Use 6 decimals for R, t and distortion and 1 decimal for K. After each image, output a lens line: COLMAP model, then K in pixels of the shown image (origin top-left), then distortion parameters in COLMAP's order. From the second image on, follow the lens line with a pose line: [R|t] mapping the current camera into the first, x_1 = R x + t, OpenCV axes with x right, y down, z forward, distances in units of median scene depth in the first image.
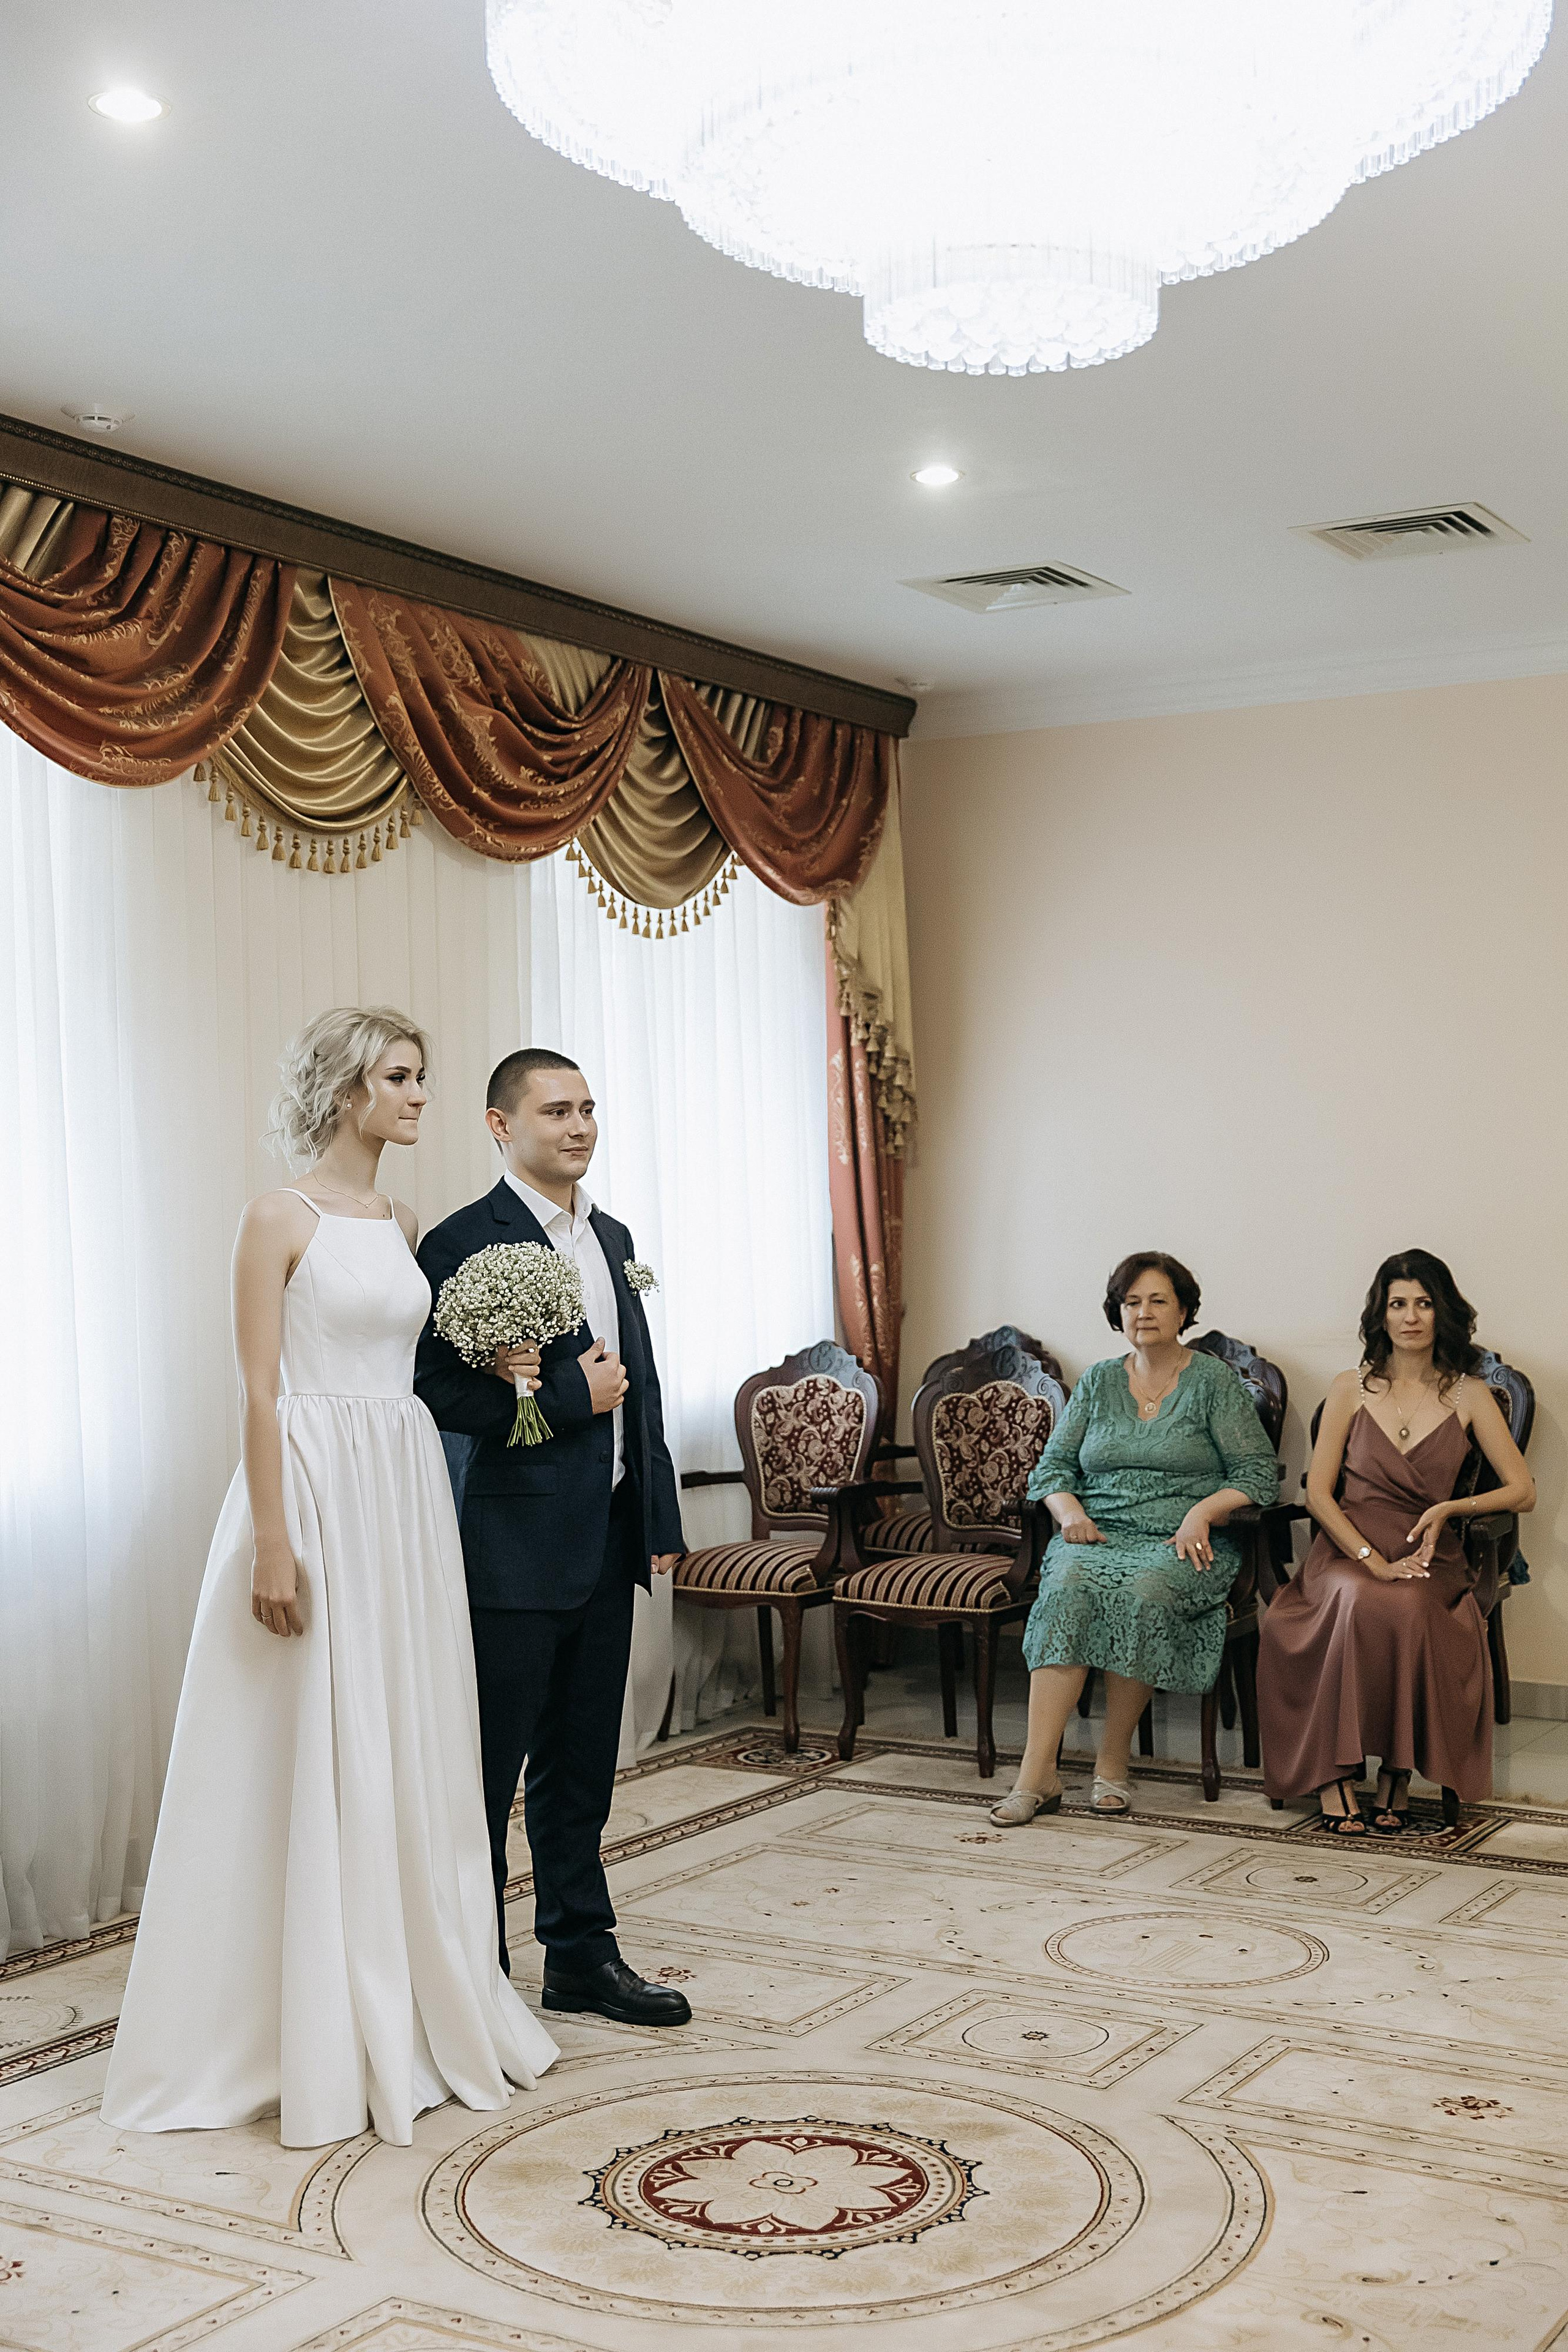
lens RADIAL K [[2655.4, 0, 787.4], [0, 2655.4, 1177.9], [0, 0, 1]] dist [0.009475, 0.000000]
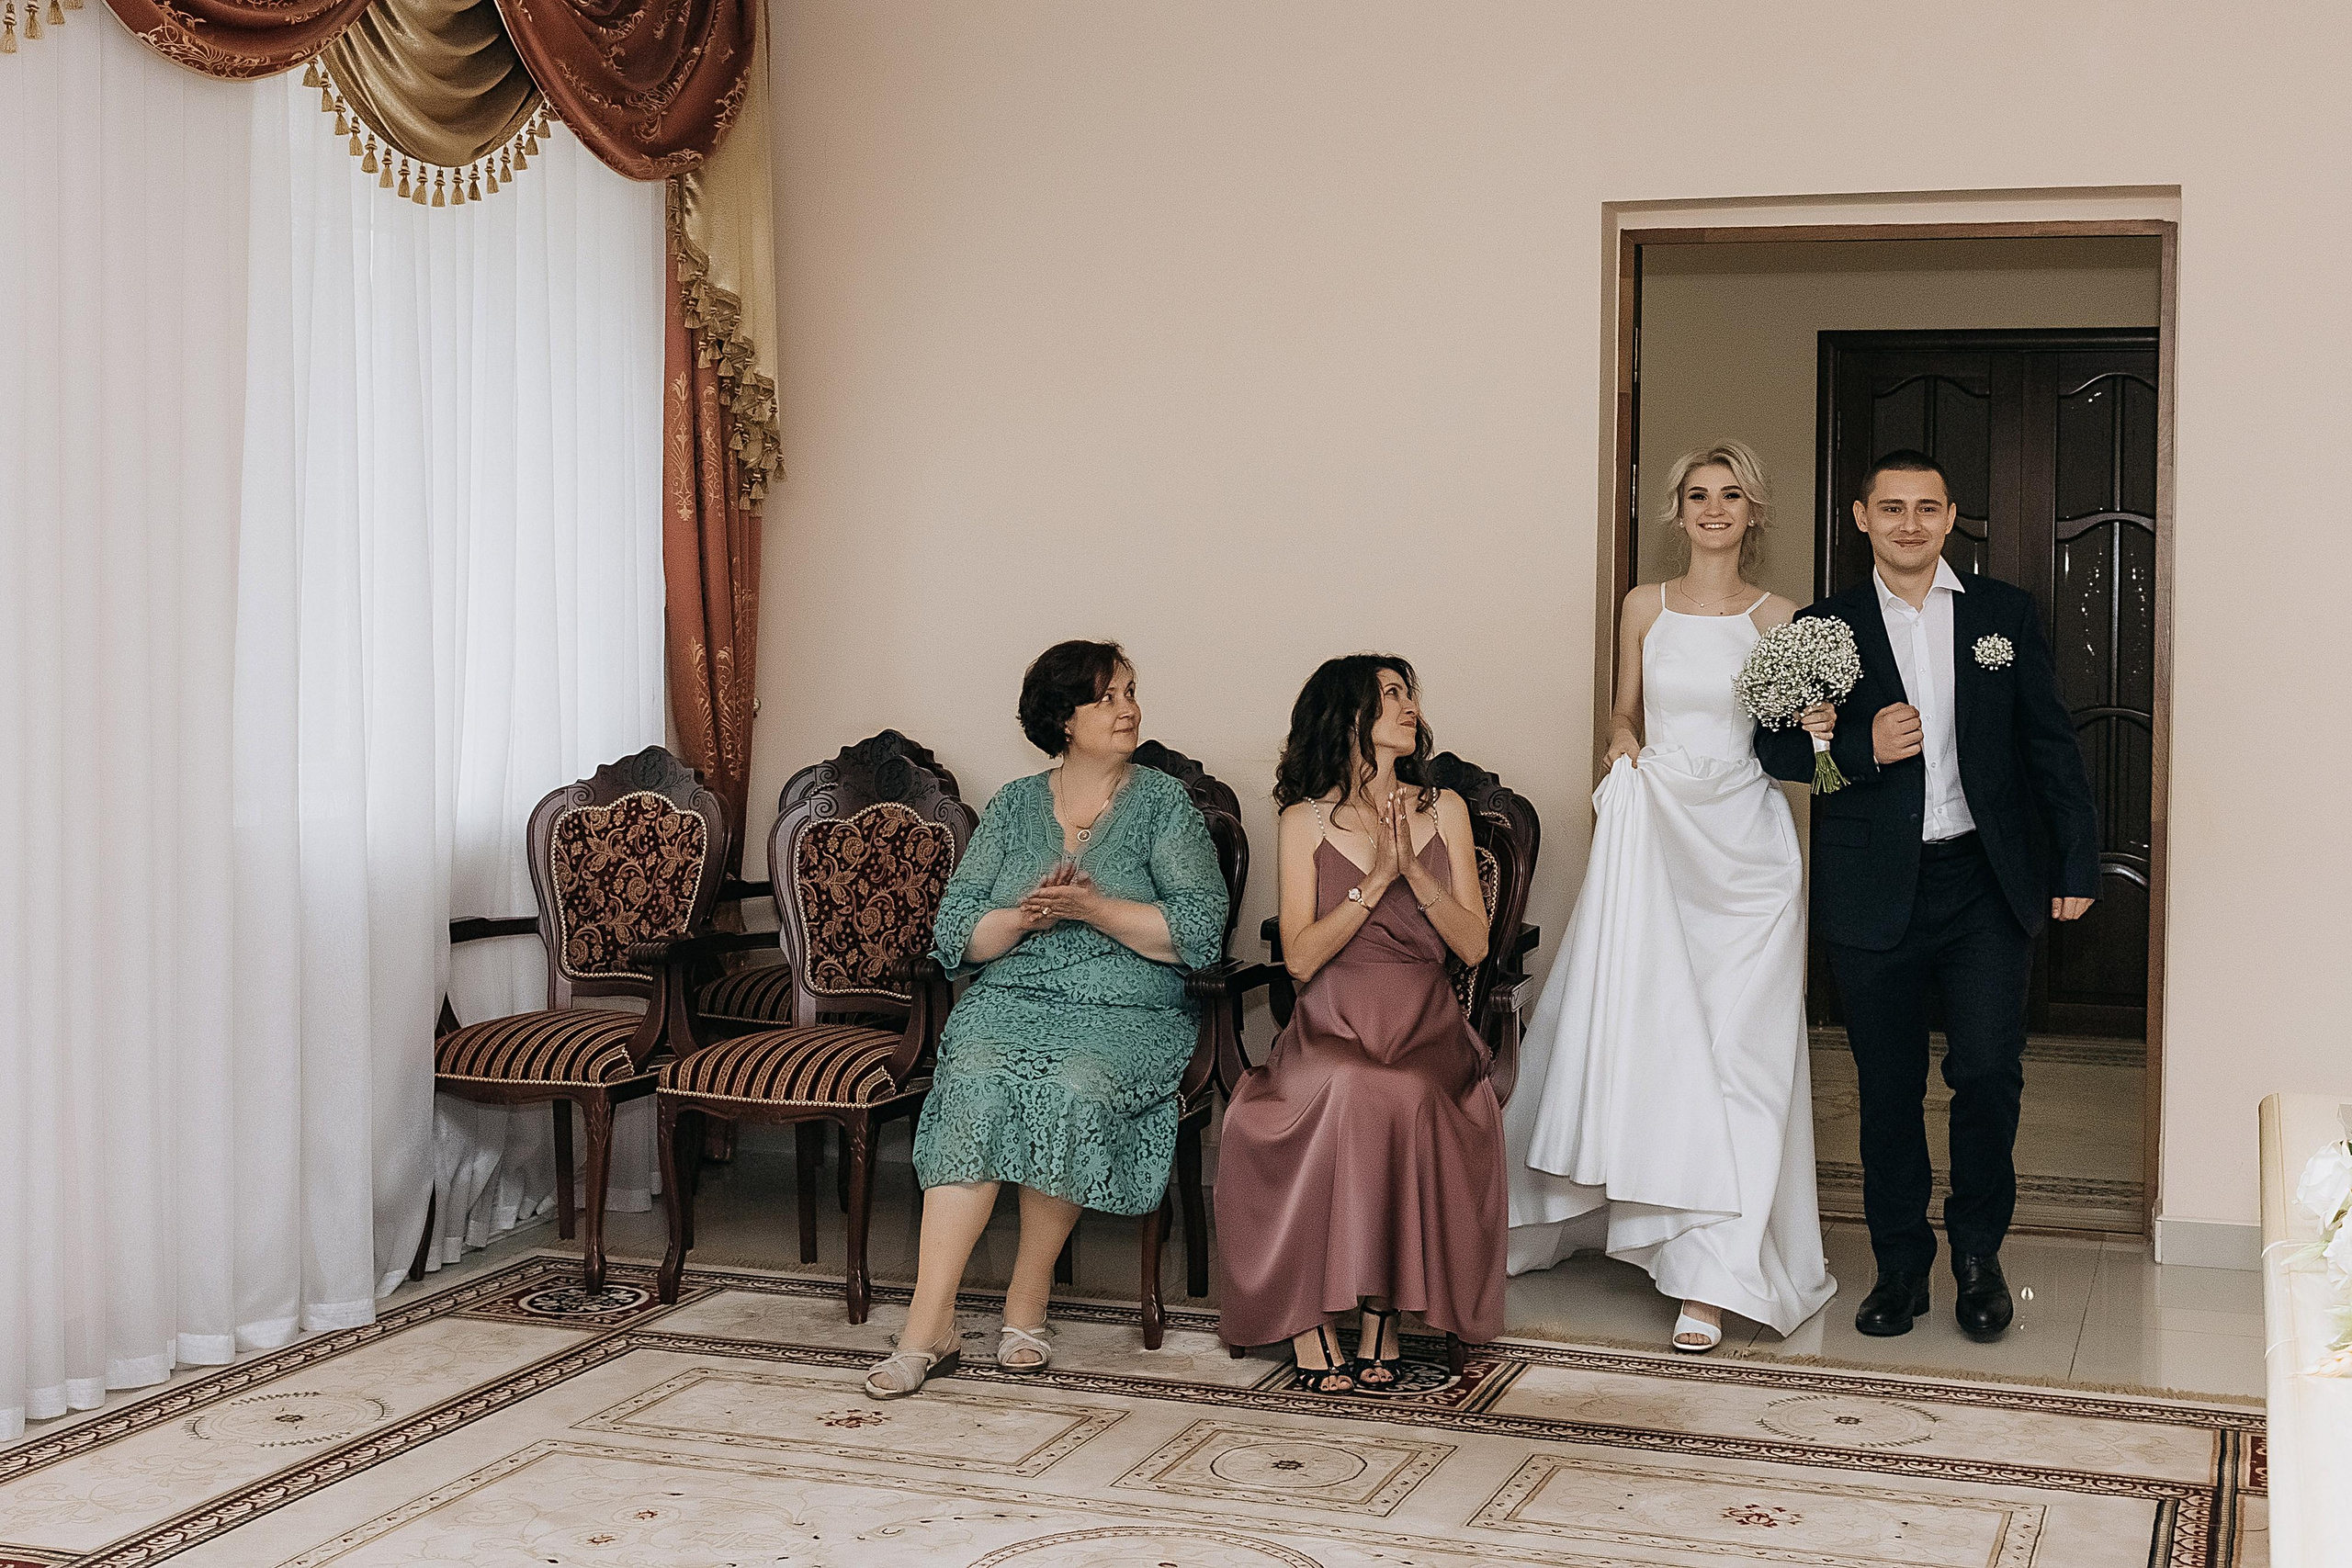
lens RADIAL K [[2520.8, 0, 1265.5], [0, 2520.8, 635.2], [0, 0, 1]] dist [0.009049, 0.000000]
pose [[0.967200, 0.024315, 0.252850, 0.000168], [-0.029344, 0.999439, 0.016140, 0.012473], [-0.252316, -0.023030, 0.967371, 0.263550]]
